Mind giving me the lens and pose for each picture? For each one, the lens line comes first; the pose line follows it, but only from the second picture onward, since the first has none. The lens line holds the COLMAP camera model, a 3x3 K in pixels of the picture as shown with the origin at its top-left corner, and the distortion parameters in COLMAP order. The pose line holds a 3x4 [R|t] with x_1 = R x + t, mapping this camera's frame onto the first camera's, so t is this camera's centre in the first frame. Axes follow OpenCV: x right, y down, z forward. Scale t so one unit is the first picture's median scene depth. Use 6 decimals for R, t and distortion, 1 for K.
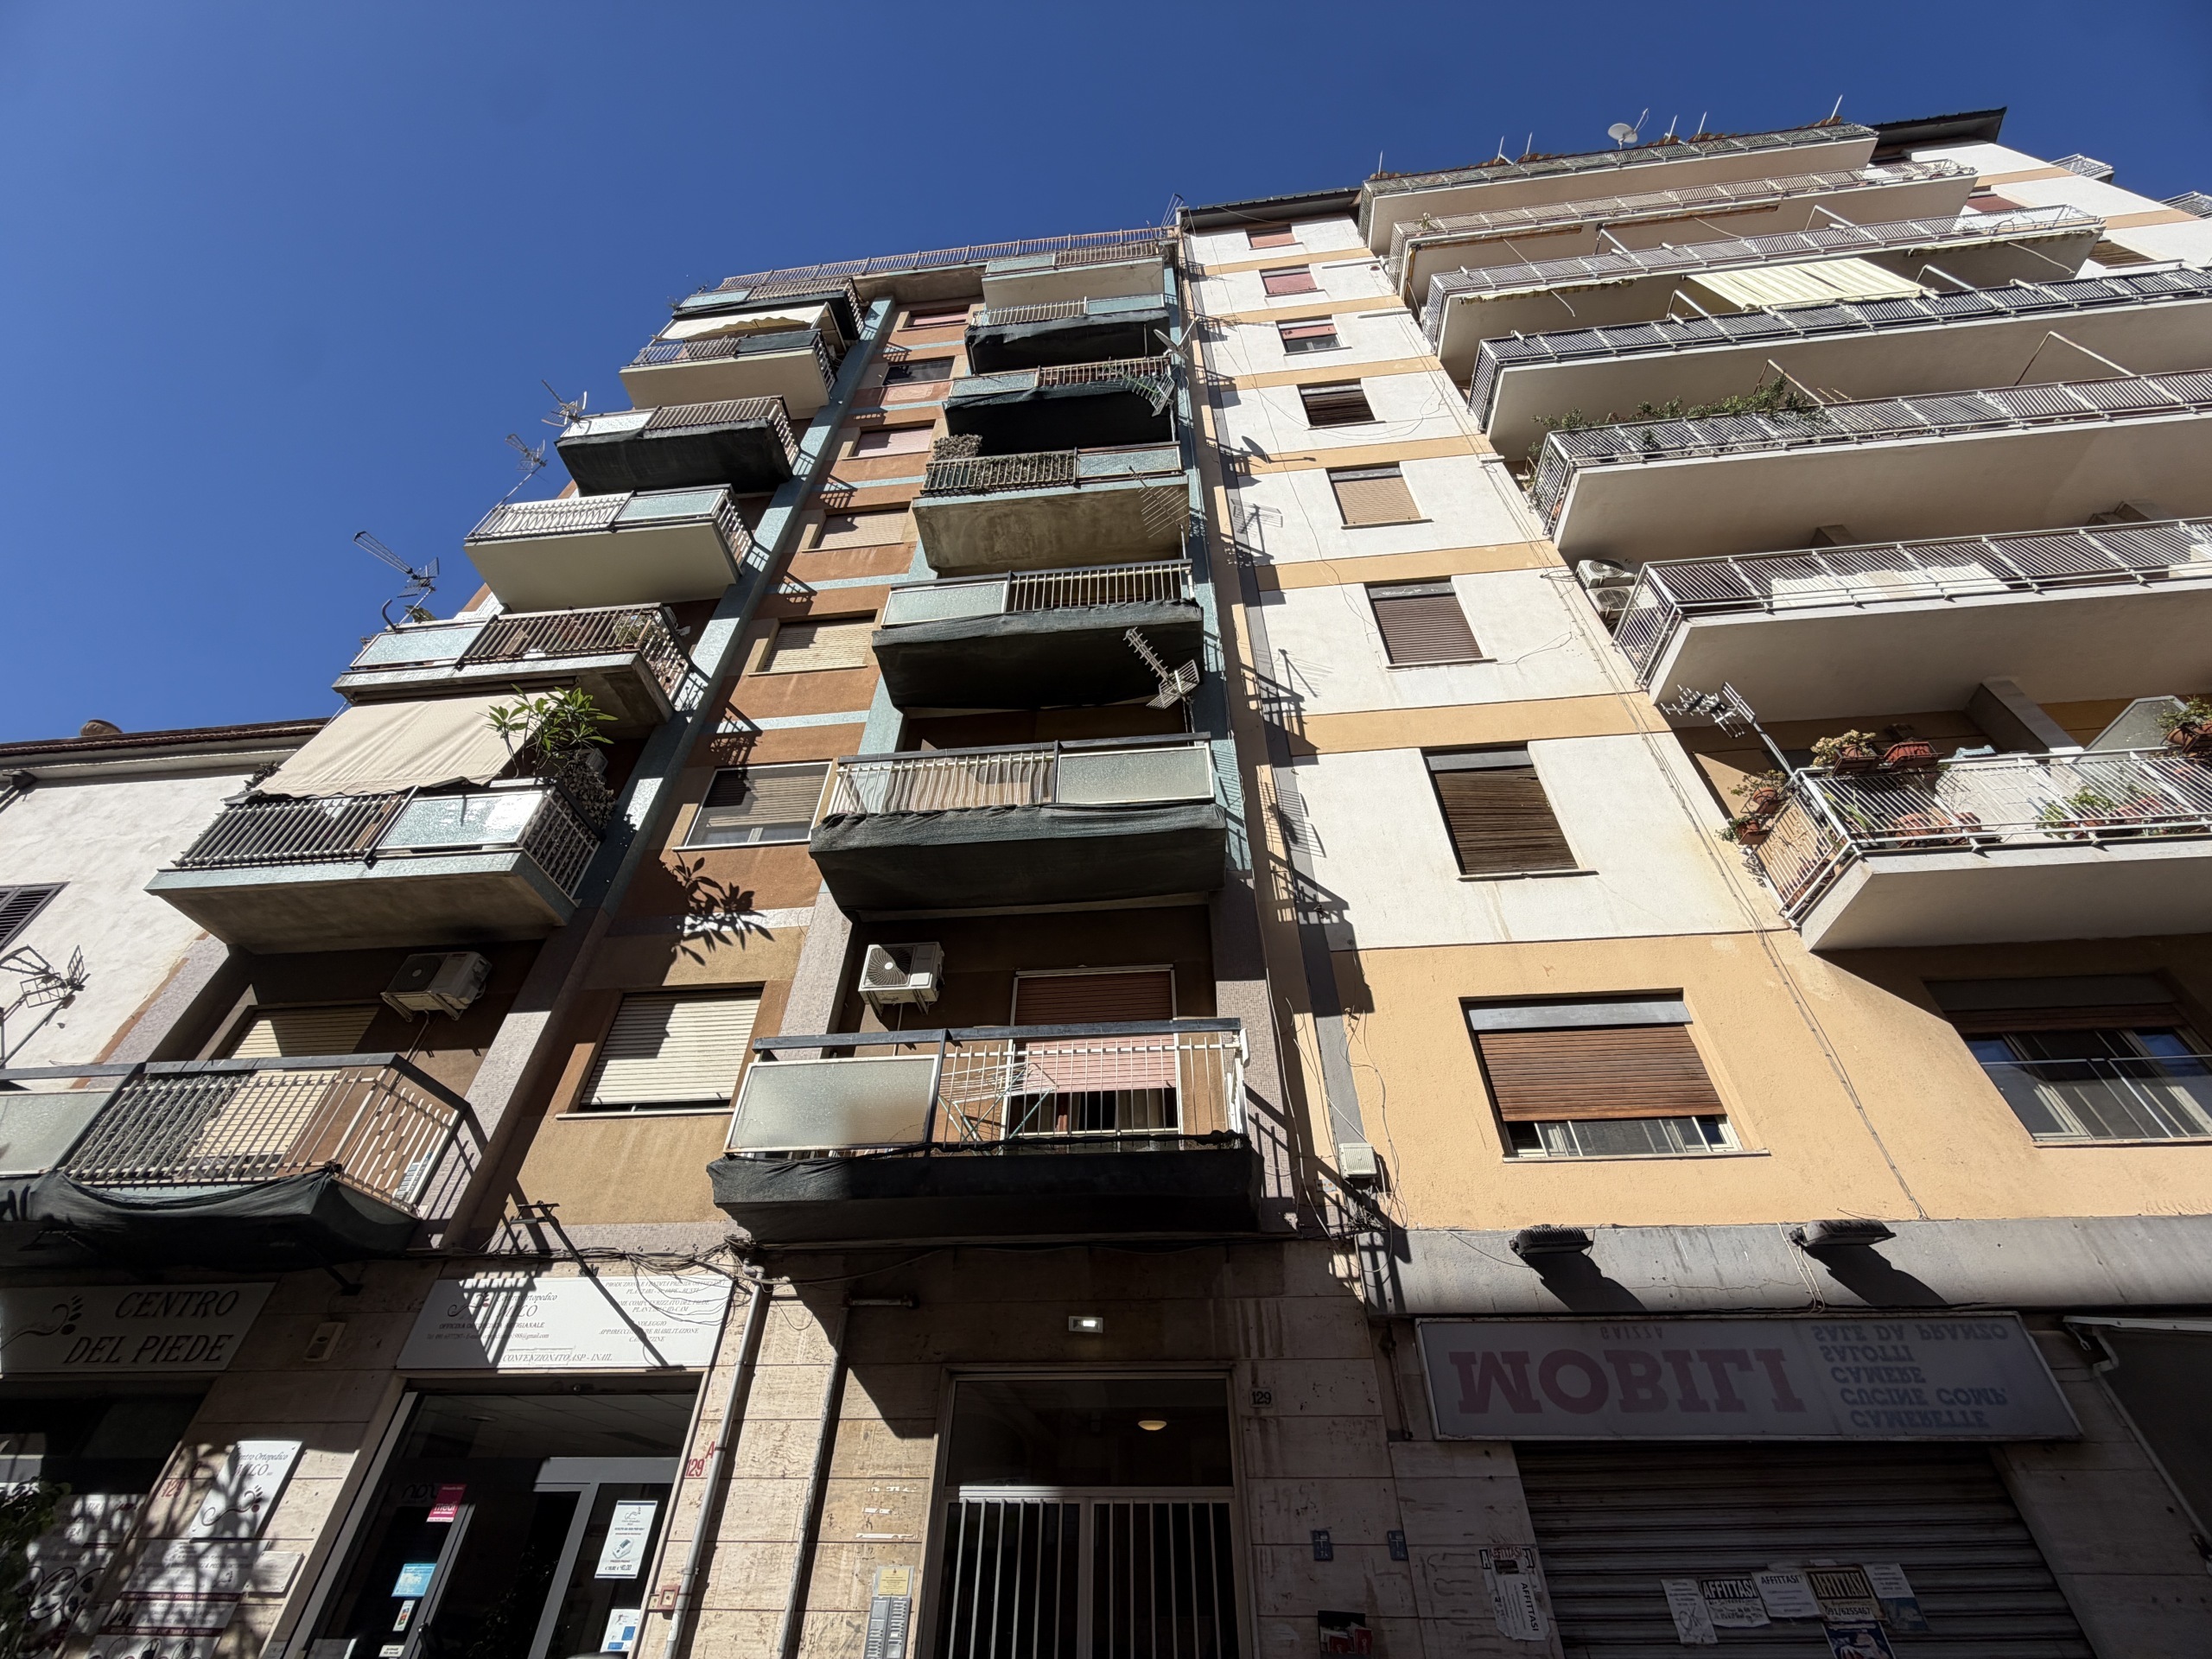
lens RADIAL K [[882.4, 0, 1100.7], [0, 882.4, 828.4], [0, 0, 1]] dist [0.000372, 0.000288]
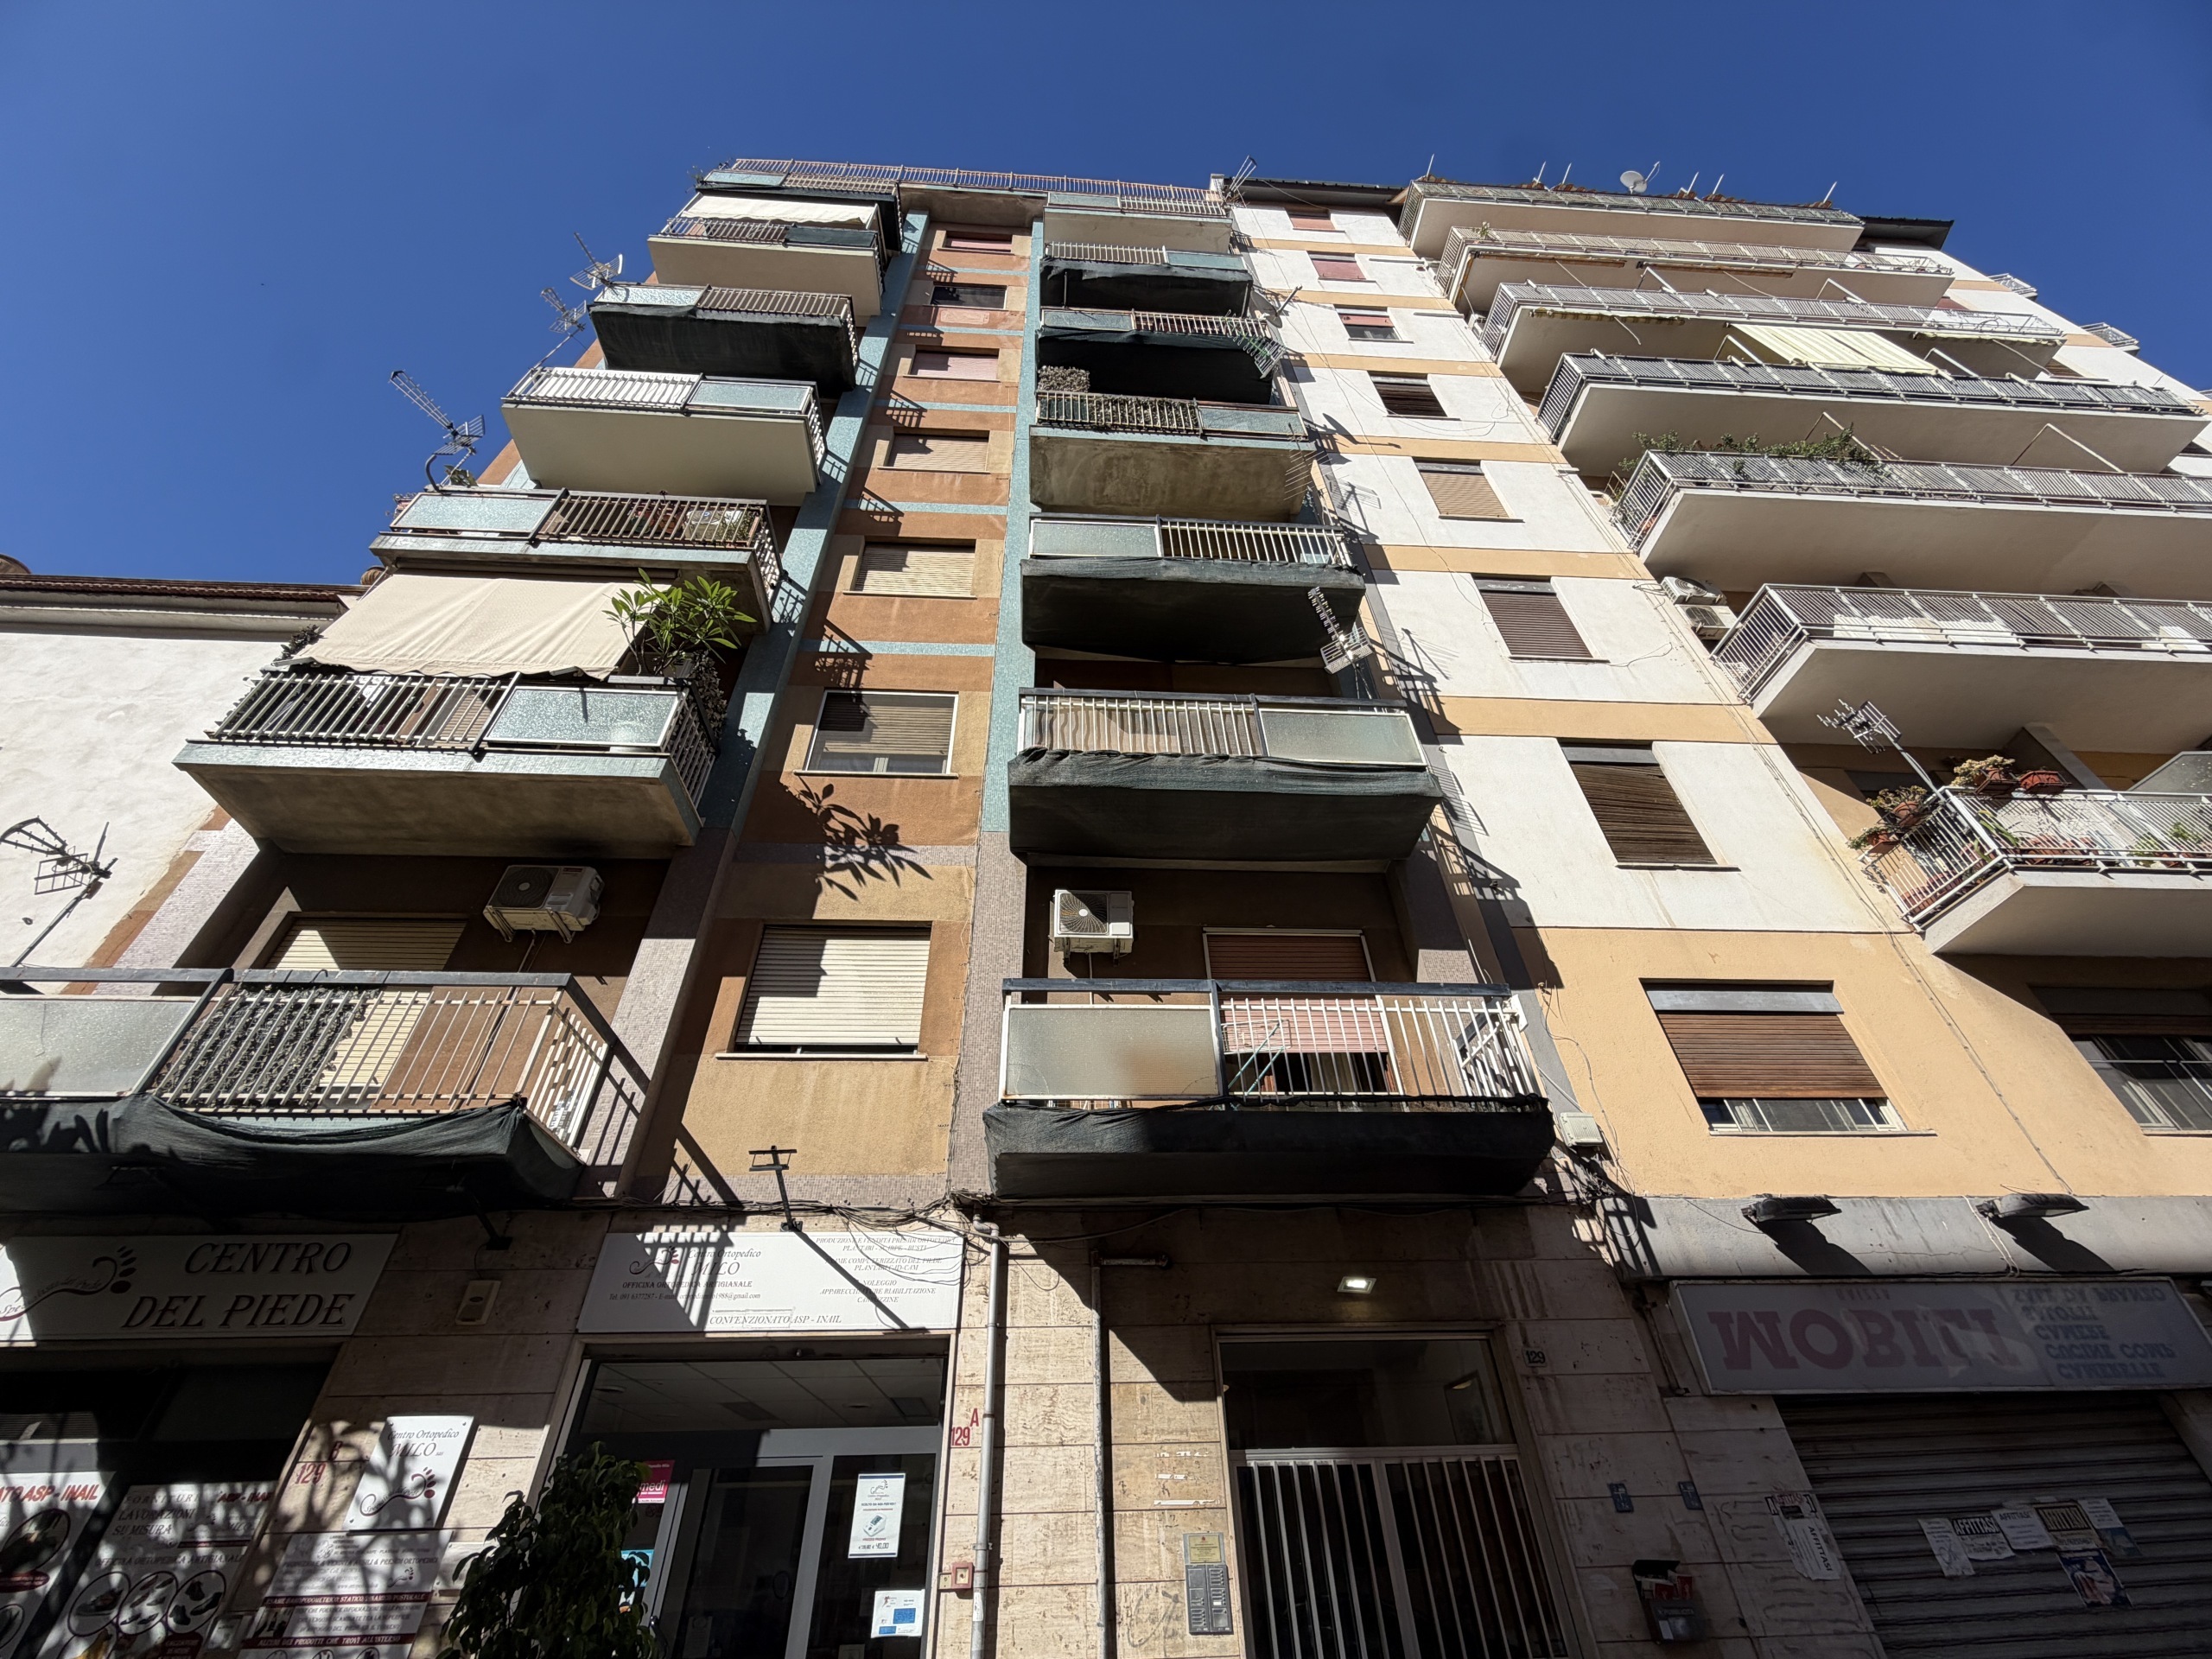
lens RADIAL K [[882.4, 0, 1104.0], [0, 882.4, 826.5], [0, 0, 1]] dist [0.000372, 0.000288]
pose [[0.986301, 0.079283, 0.144656, -0.372959], [-0.082812, 0.996393, 0.018531, 0.045579], [-0.142665, -0.030256, 0.989308, 0.065167]]
